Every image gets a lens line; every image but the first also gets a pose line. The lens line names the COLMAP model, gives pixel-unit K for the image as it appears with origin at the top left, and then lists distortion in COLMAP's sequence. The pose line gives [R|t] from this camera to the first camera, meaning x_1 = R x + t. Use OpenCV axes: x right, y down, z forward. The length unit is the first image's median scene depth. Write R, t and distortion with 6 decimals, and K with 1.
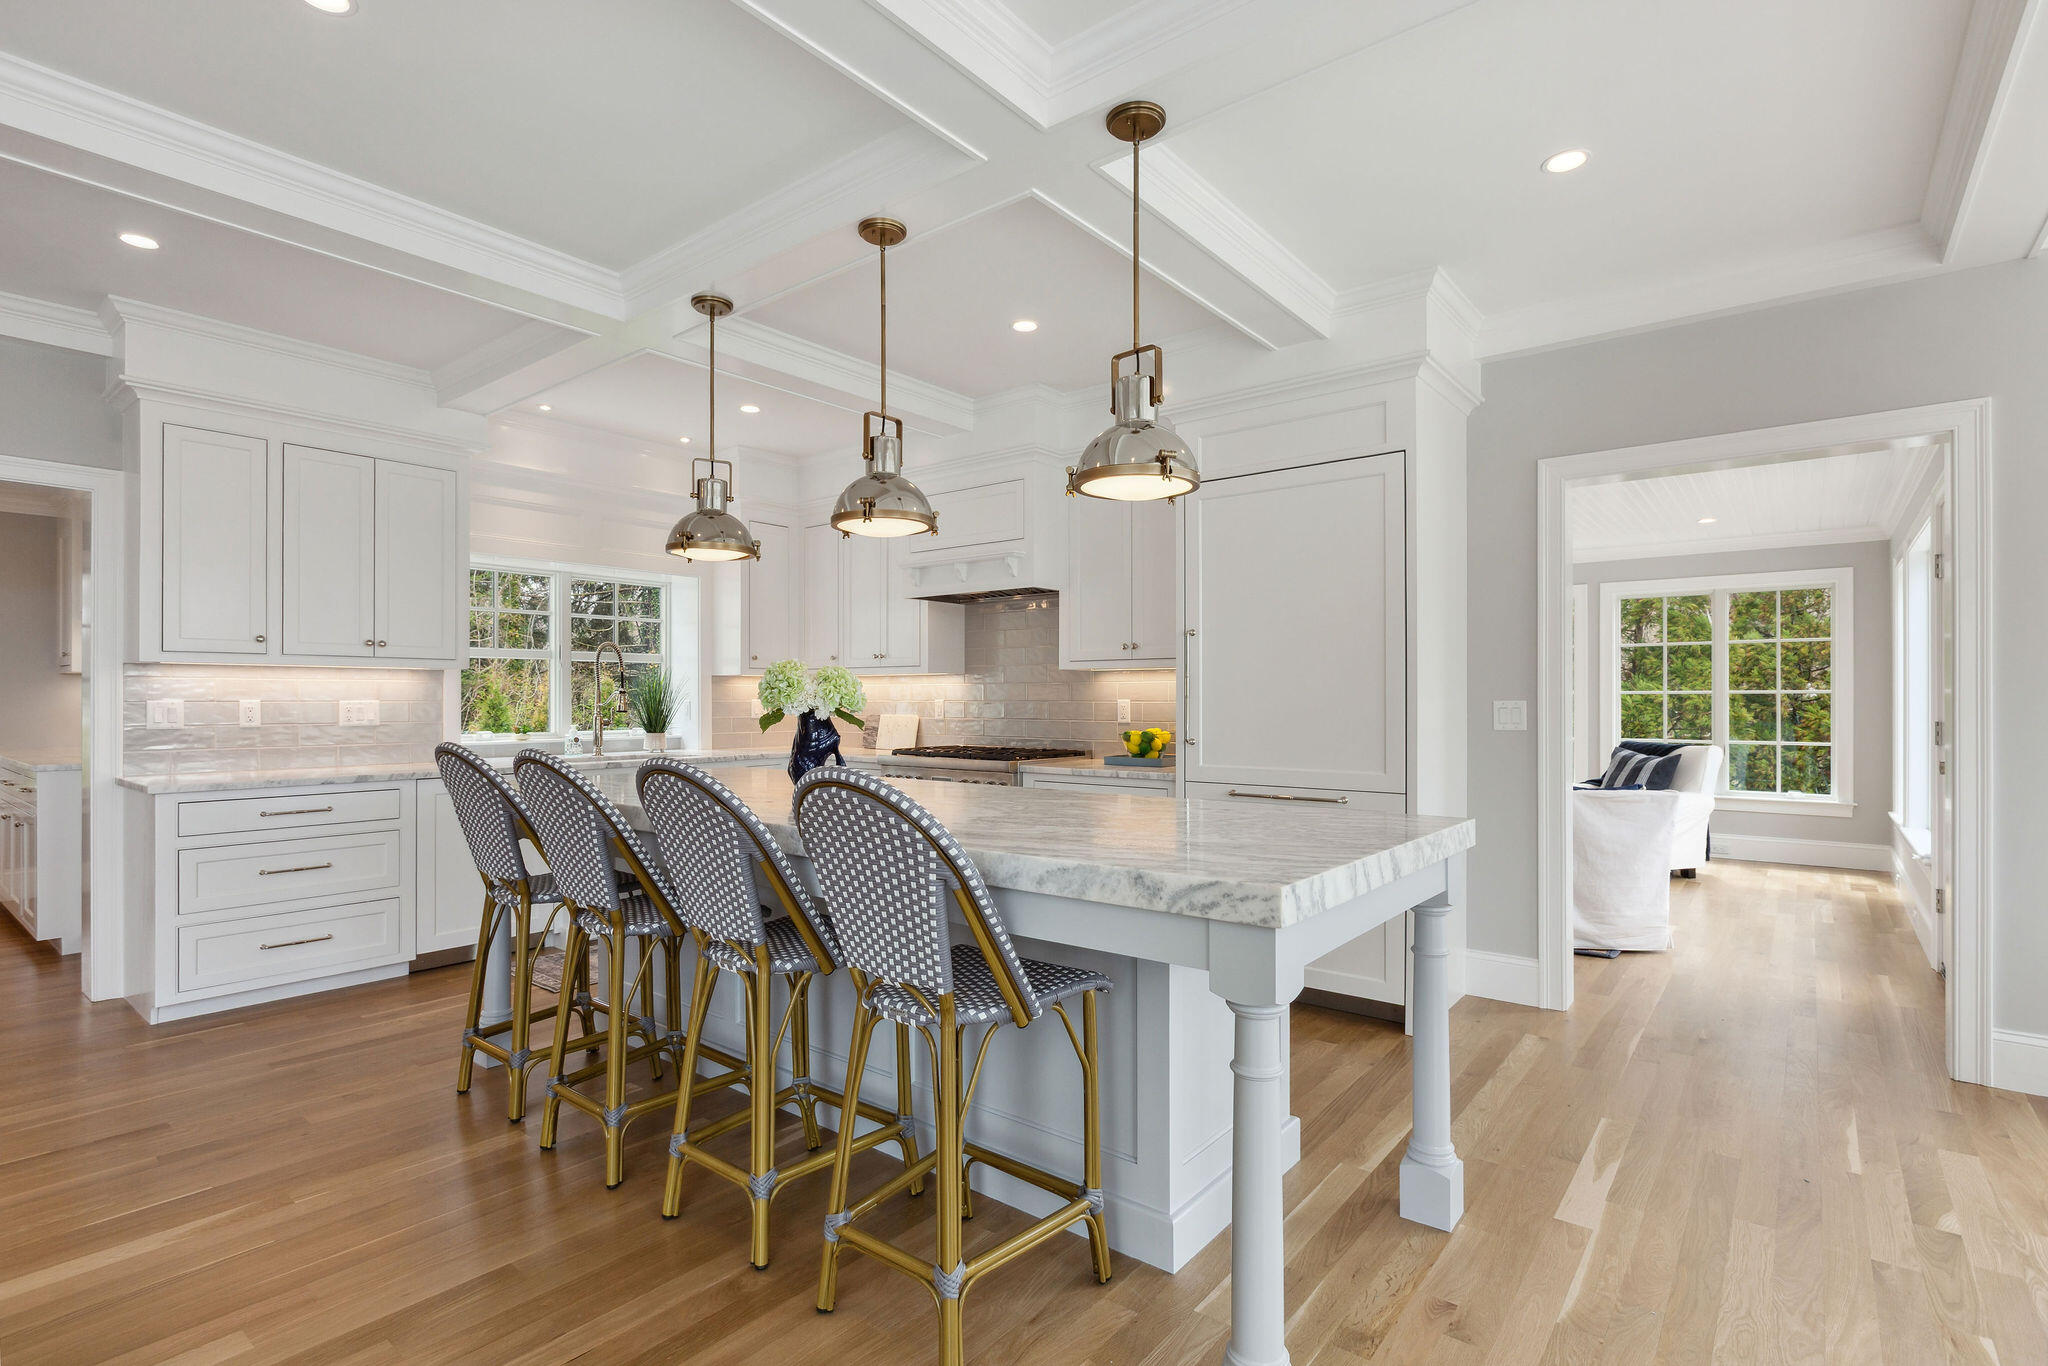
lens RADIAL K [[965.0, 0, 1024.2], [0, 965.0, 695.2], [0, 0, 1]] dist [0.001715, 0.000140]
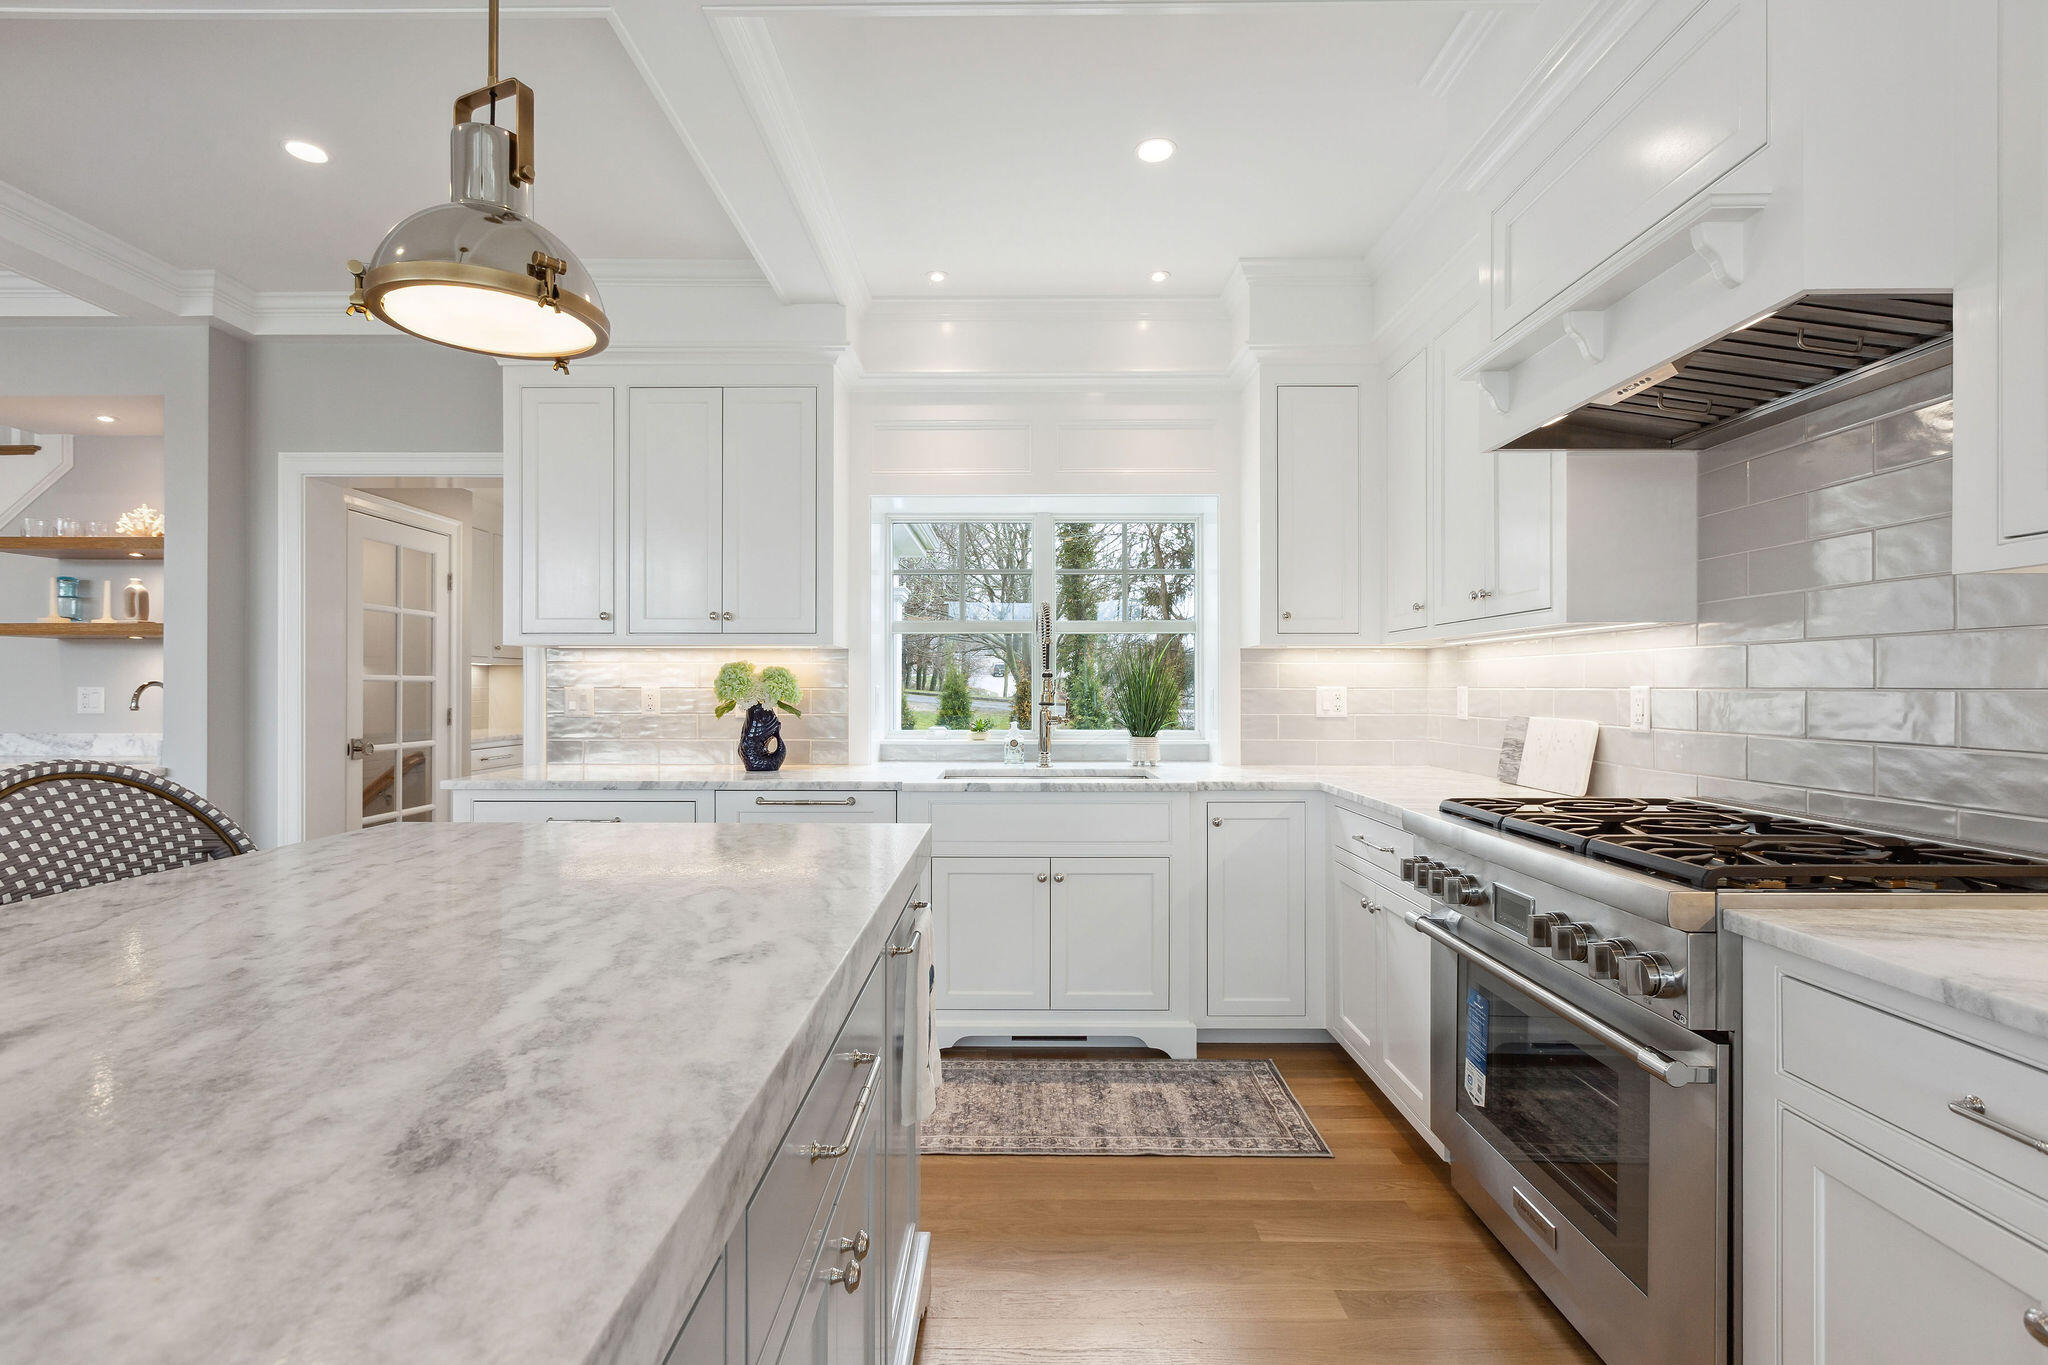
lens RADIAL K [[938.5, 0, 1012.6], [0, 938.5, 678.2], [0, 0, 1]] dist [-0.001328, -0.000204]
pose [[0.604569, -0.008557, -0.796507, 0.101375], [0.001717, 0.999954, -0.009439, 0.006087], [0.796551, 0.004339, 0.604556, 0.722191]]
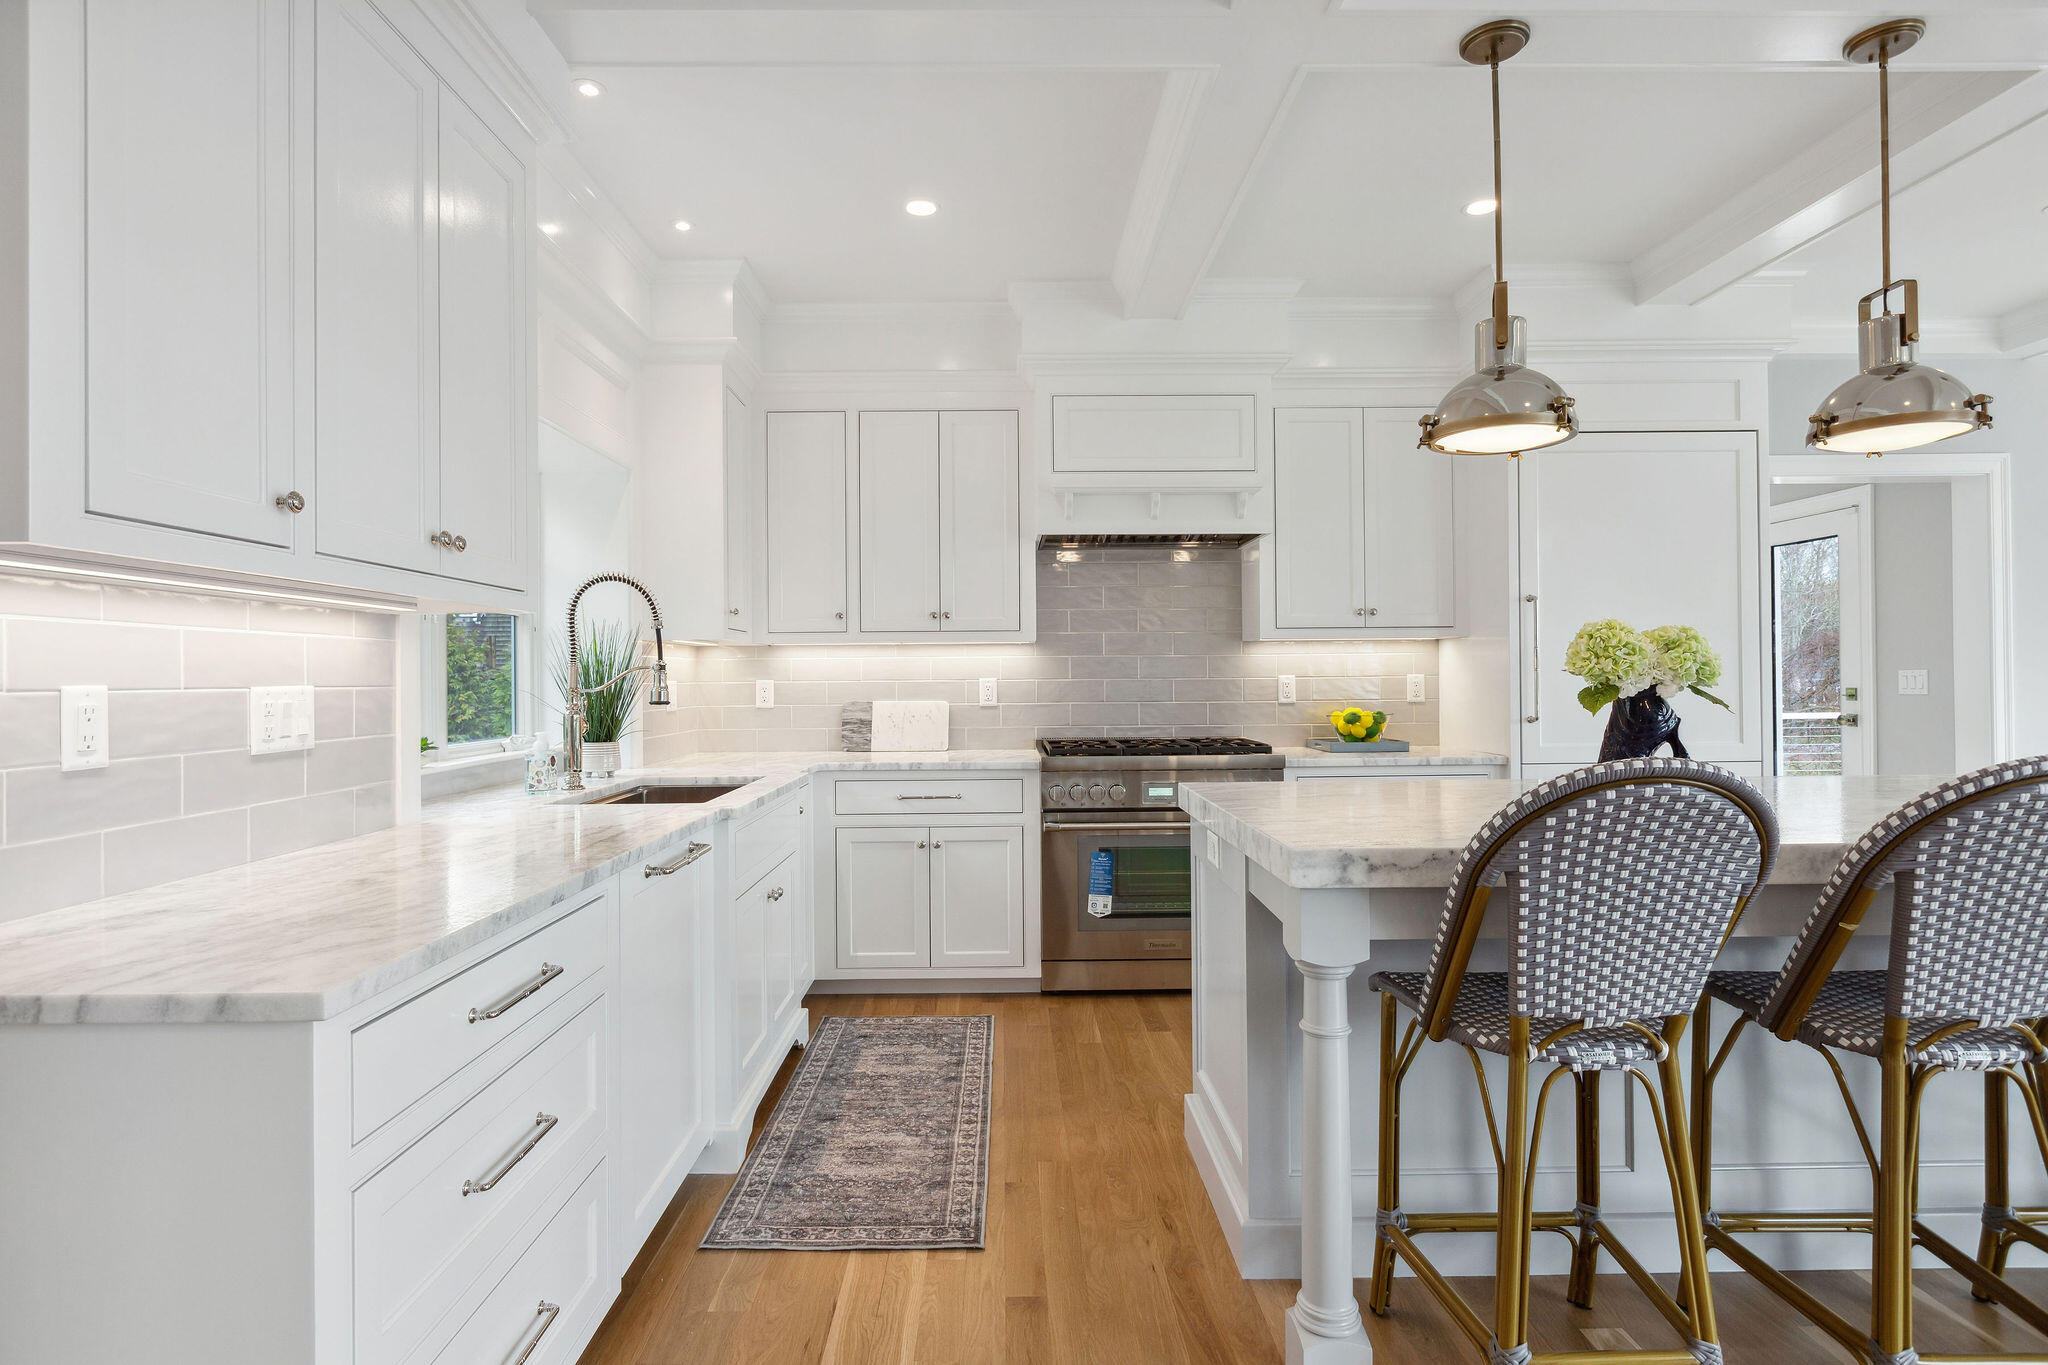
lens RADIAL K [[1074.3, 0, 1007.5], [0, 1074.3, 676.0], [0, 0, 1]] dist [0.002486, 0.001426]
pose [[0.778631, -0.002604, 0.627477, -0.814635], [0.006253, 0.999974, -0.003609, 0.007993], [-0.627451, 0.006734, 0.778627, 0.505620]]
